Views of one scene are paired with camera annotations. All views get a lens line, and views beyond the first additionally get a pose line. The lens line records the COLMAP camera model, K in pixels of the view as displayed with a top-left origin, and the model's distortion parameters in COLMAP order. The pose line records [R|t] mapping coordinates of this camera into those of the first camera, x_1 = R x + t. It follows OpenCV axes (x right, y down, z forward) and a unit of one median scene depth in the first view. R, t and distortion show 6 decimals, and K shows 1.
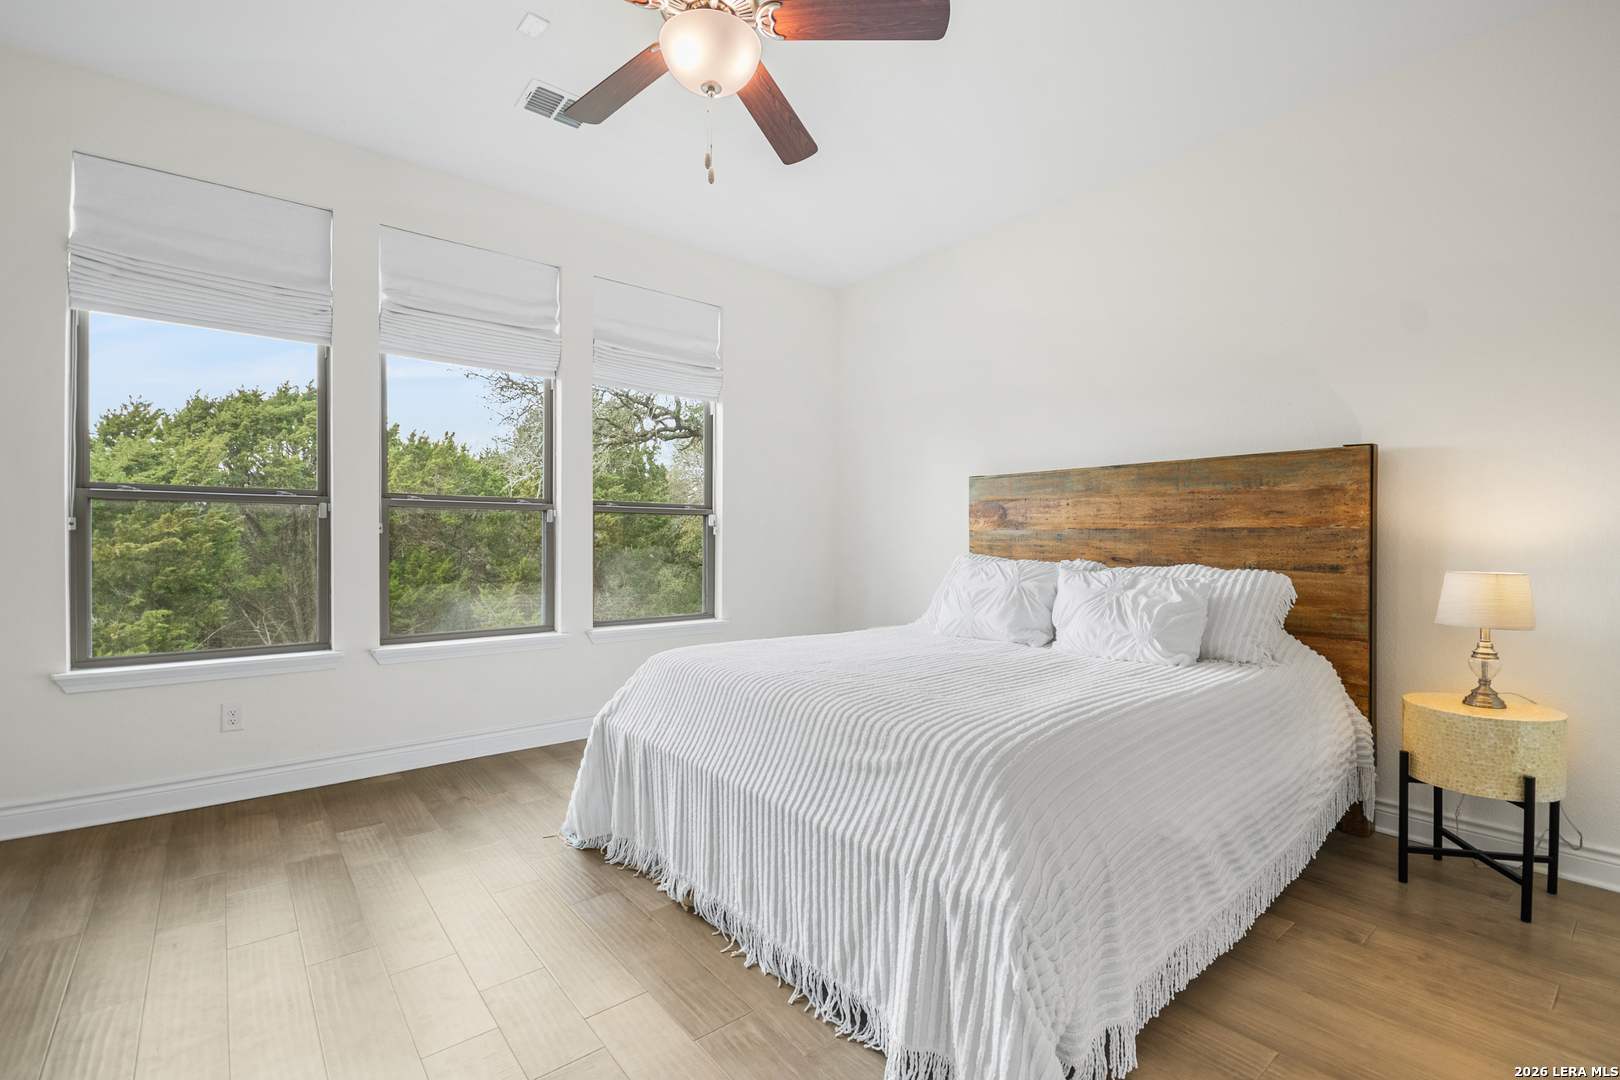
lens RADIAL K [[714.8, 0, 819.0], [0, 714.8, 540.4], [0, 0, 1]] dist [0.000941, 0.000083]
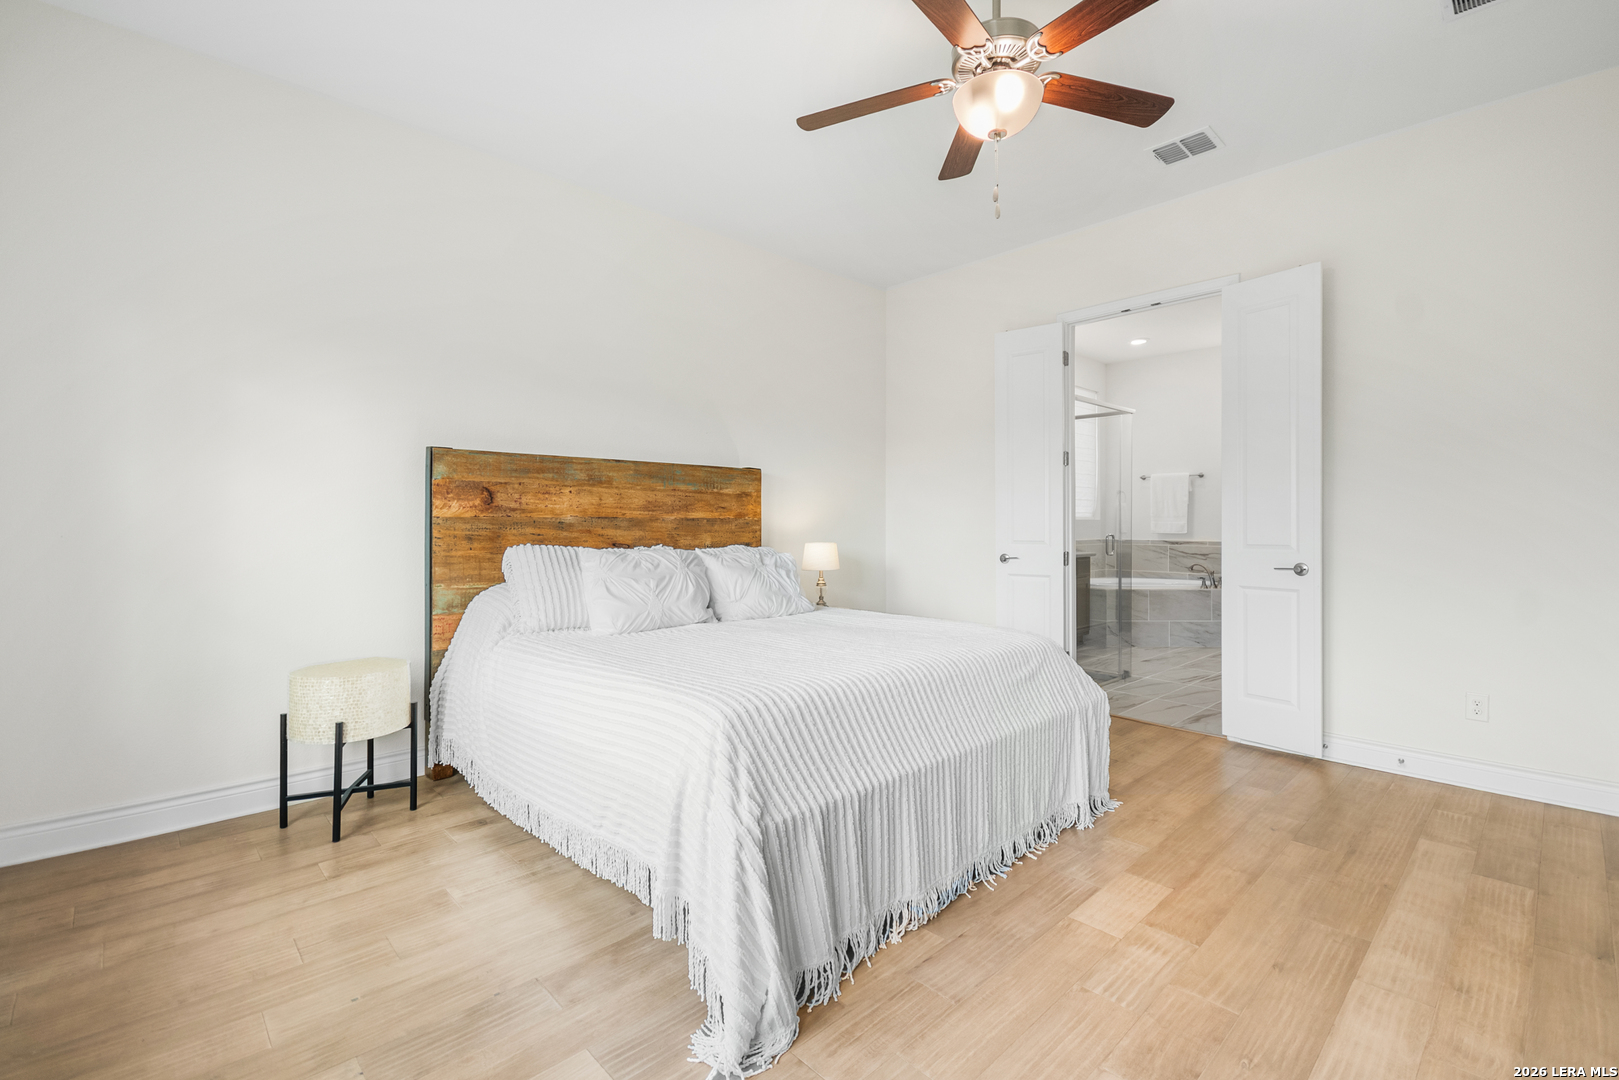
lens RADIAL K [[714.4, 0, 818.4], [0, 714.4, 532.1], [0, 0, 1]] dist [0.000941, 0.000083]
pose [[-0.056093, -0.012412, 0.998348, -0.702505], [0.002992, 0.999916, 0.012599, -0.006615], [-0.998421, 0.003693, -0.056051, 0.754294]]
